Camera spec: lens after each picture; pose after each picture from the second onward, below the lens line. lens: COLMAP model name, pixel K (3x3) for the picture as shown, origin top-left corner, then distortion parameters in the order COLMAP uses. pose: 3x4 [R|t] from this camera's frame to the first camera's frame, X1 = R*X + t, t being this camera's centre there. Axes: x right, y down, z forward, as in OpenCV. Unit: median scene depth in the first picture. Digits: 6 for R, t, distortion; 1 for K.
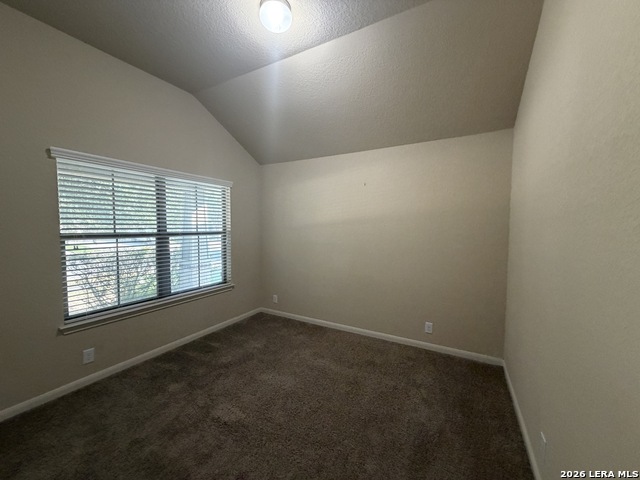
lens RADIAL K [[256.2, 0, 320.0], [0, 256.2, 240.0], [0, 0, 1]] dist [-0.000849, 0.000047]
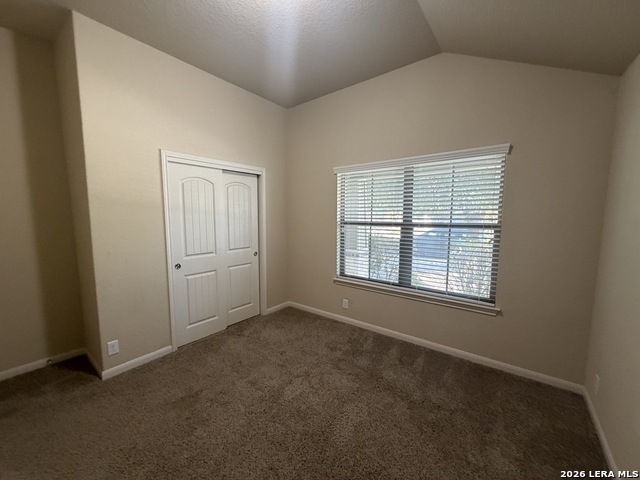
lens RADIAL K [[256.2, 0, 320.0], [0, 256.2, 240.0], [0, 0, 1]] dist [-0.000849, 0.000047]
pose [[-0.149268, 0.089133, -0.984771, 0.458272], [-0.056799, 0.993512, 0.098533, -0.044858], [0.987164, 0.070642, -0.143237, 0.871227]]
